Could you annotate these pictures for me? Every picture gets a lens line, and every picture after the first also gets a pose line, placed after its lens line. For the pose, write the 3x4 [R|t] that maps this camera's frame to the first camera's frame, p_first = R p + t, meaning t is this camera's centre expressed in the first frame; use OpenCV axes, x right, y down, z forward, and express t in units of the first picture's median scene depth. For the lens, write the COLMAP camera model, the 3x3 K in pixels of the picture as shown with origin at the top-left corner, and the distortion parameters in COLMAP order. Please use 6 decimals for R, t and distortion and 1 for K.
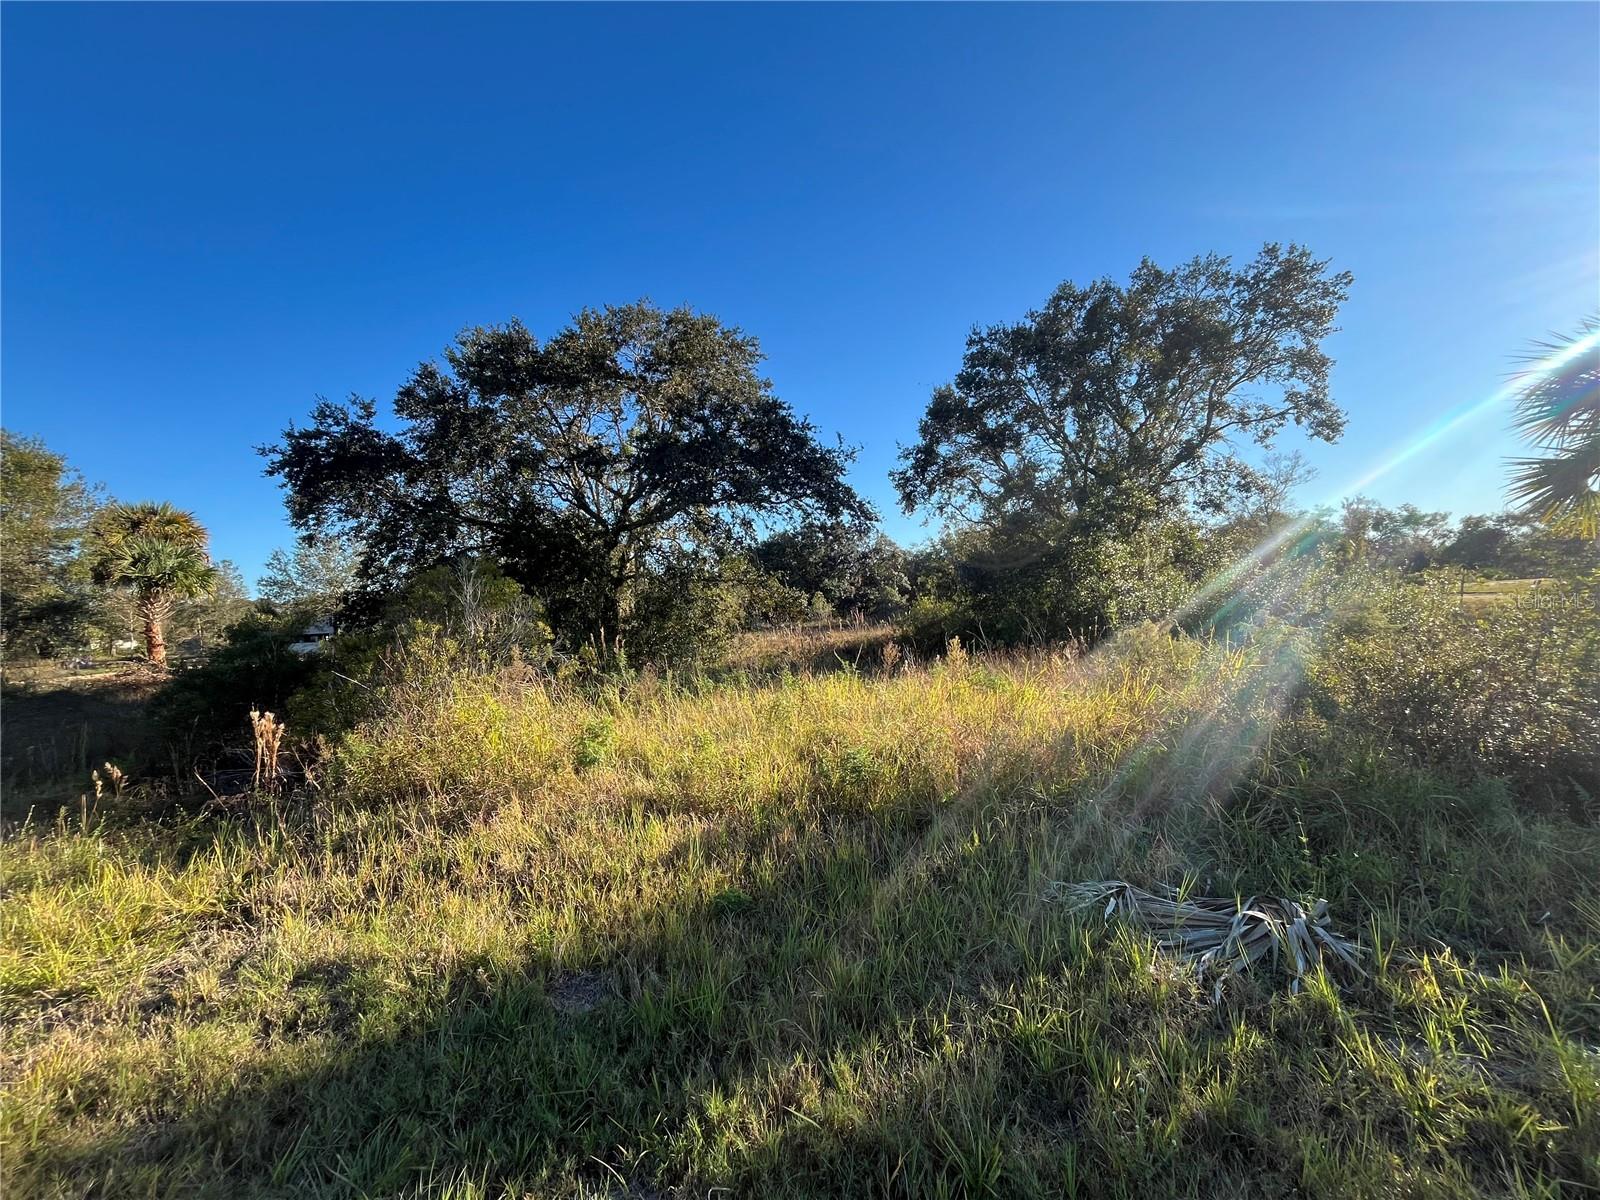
lens RADIAL K [[640.1, 0, 796.7], [0, 640.1, 597.9], [0, 0, 1]] dist [-0.003825, 0.000132]
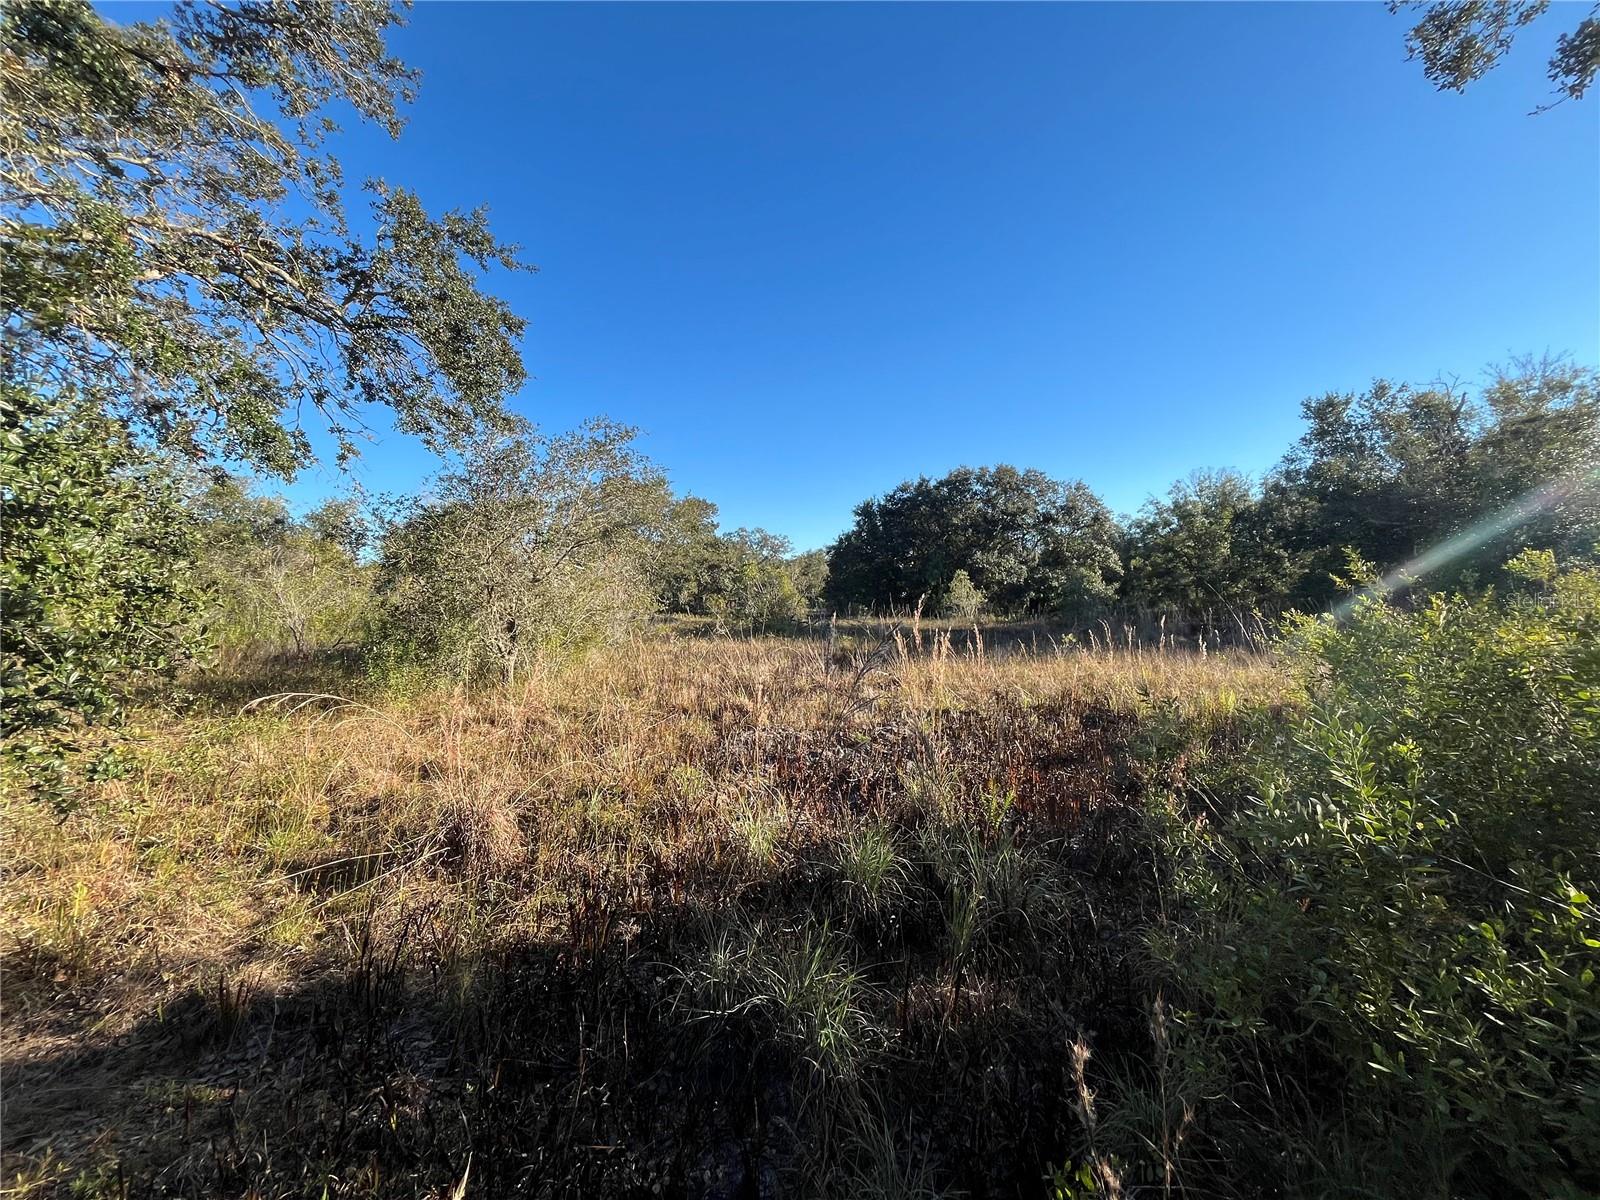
lens RADIAL K [[640.1, 0, 794.5], [0, 640.1, 599.0], [0, 0, 1]] dist [-0.003825, 0.000132]
pose [[0.960488, 0.046110, -0.274475, 0.140375], [-0.039068, 0.998753, 0.031072, 0.012872], [0.275566, -0.019121, 0.961092, 1.028556]]
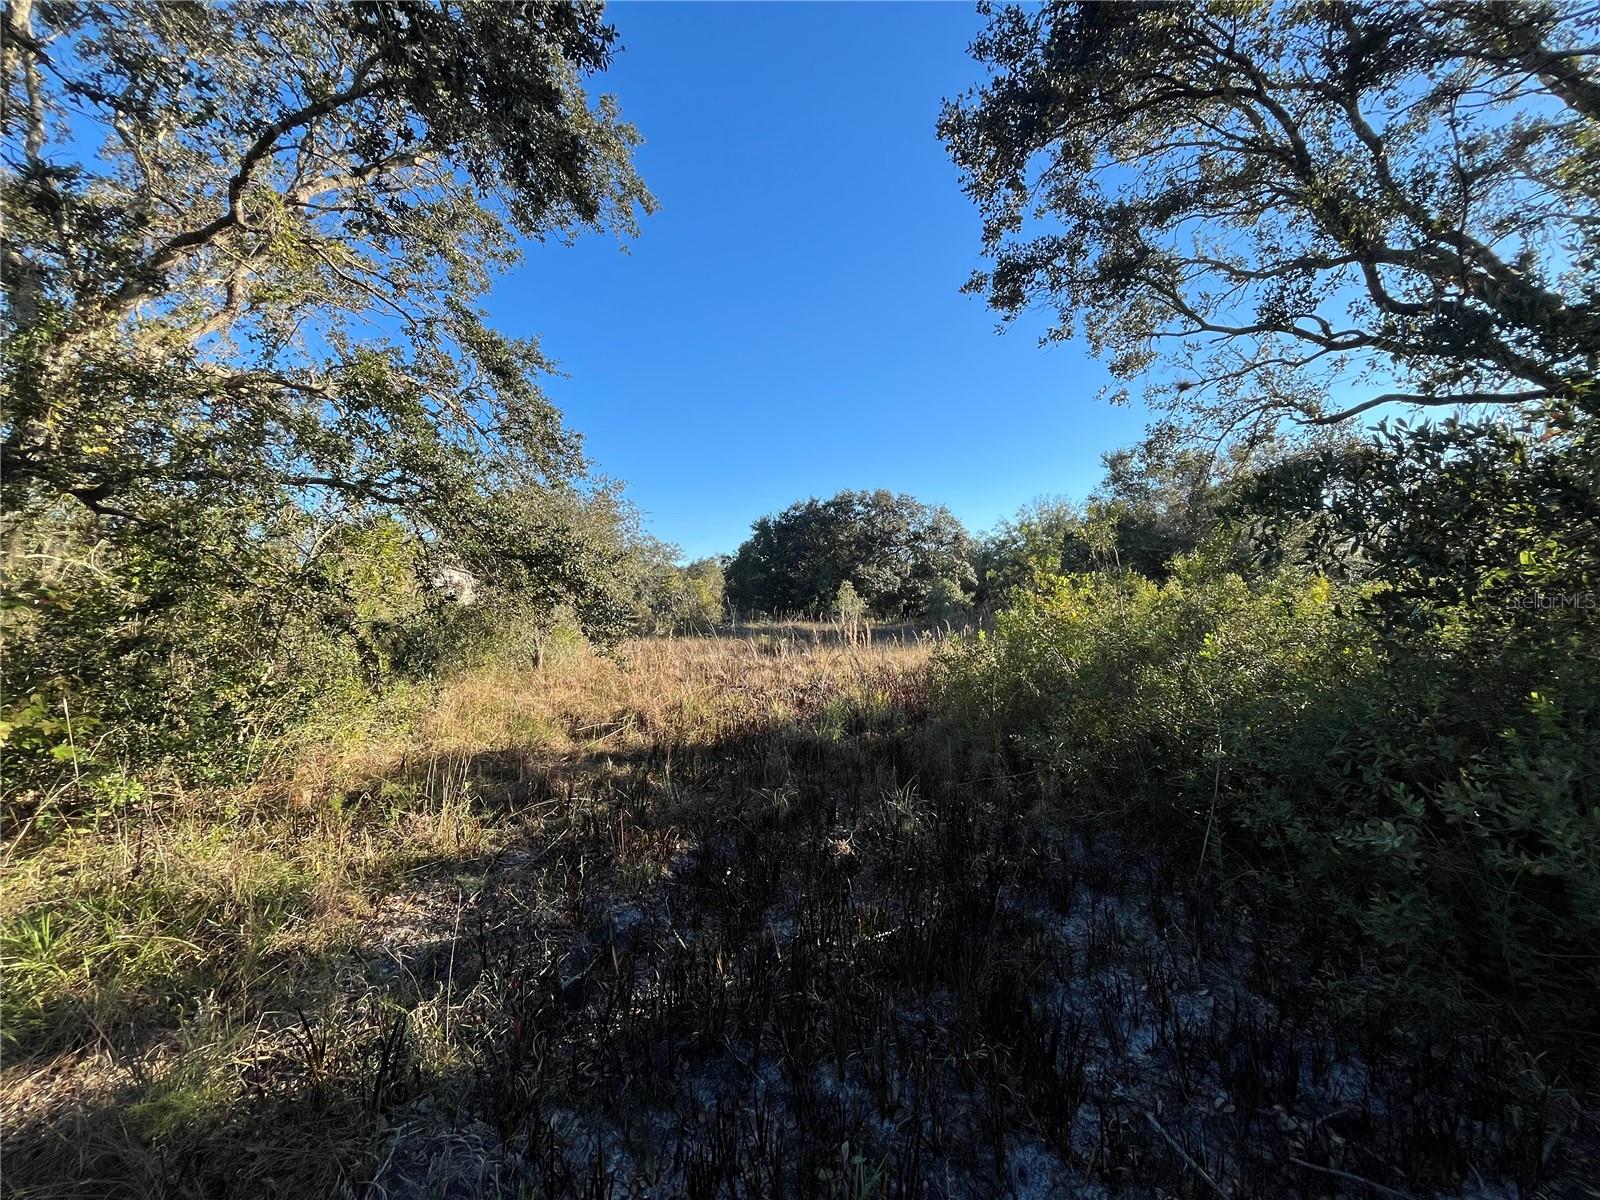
lens RADIAL K [[640.1, 0, 790.4], [0, 640.1, 595.1], [0, 0, 1]] dist [-0.003825, 0.000132]
pose [[0.993706, 0.044917, -0.102621, 0.127812], [-0.044297, 0.998984, 0.008314, 0.007469], [0.102890, -0.003716, 0.994686, 0.788573]]
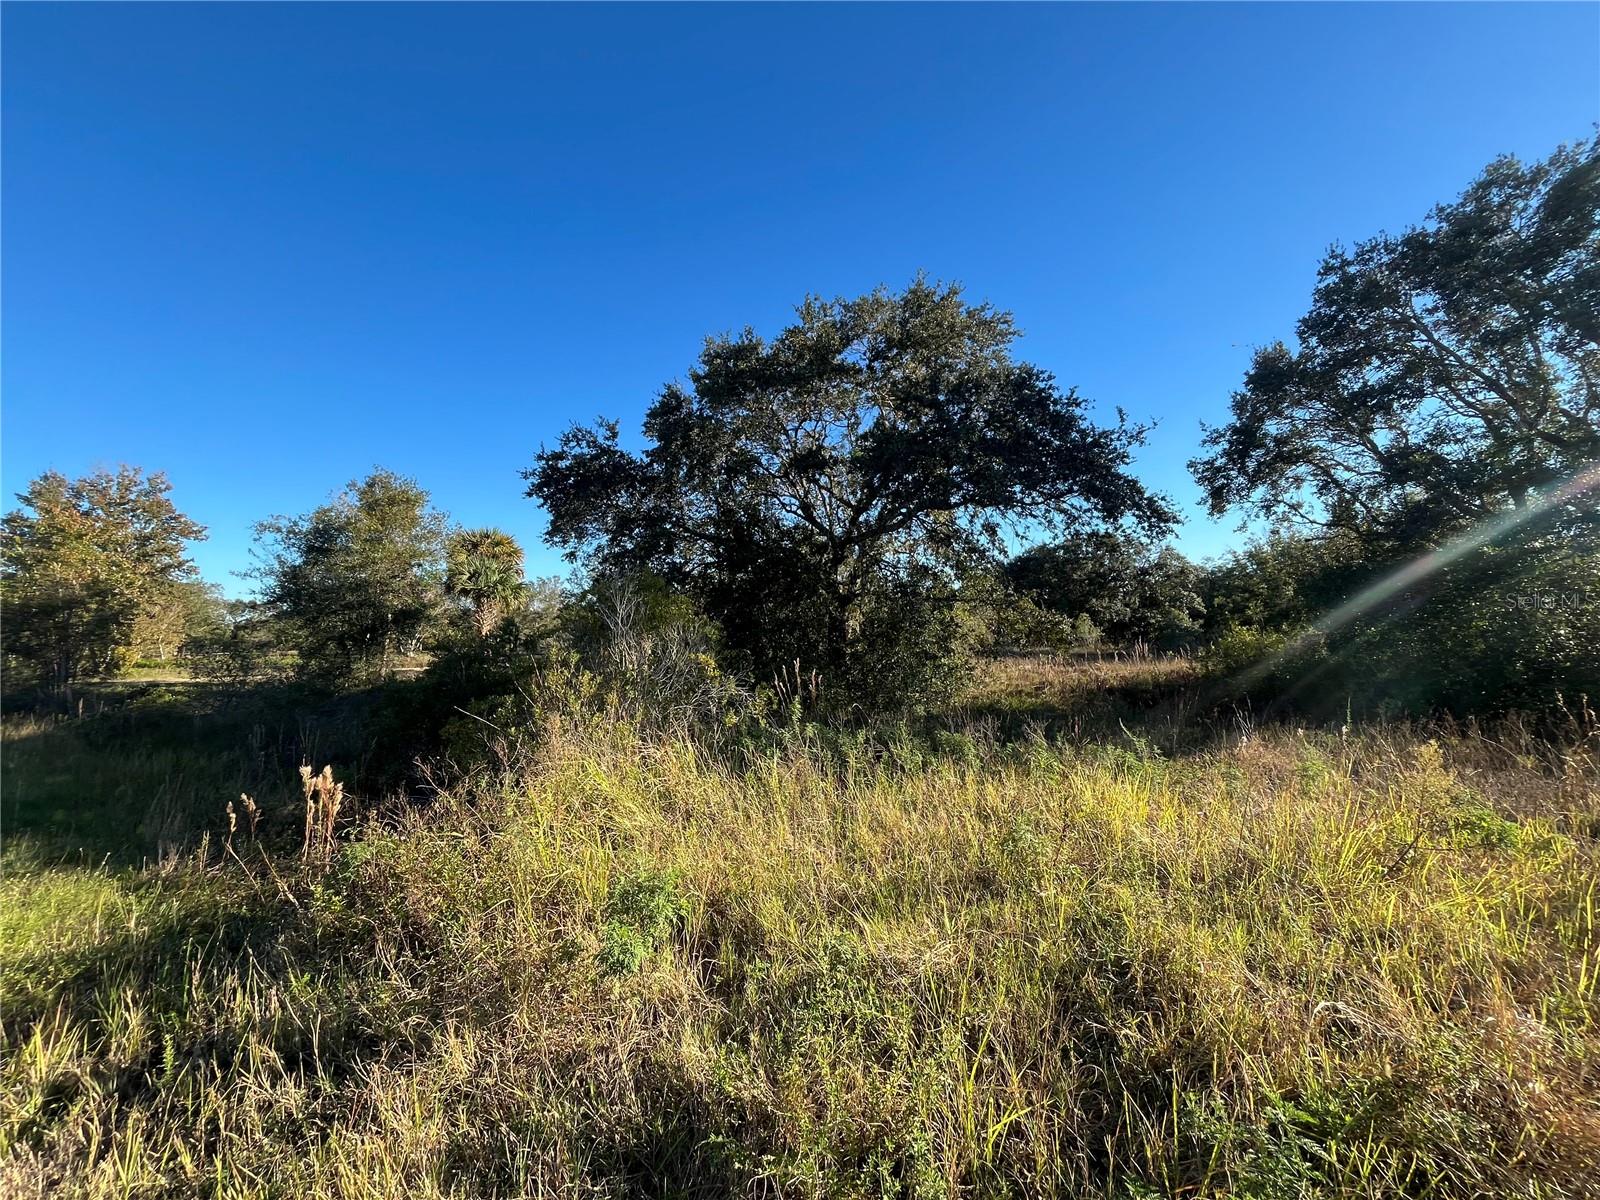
lens RADIAL K [[640.1, 0, 796.3], [0, 640.1, 595.2], [0, 0, 1]] dist [-0.003825, 0.000132]
pose [[0.926048, 0.012942, -0.377184, -0.000225], [-0.024347, 0.999379, -0.025483, -0.006876], [0.376620, 0.032781, 0.925788, 0.130190]]
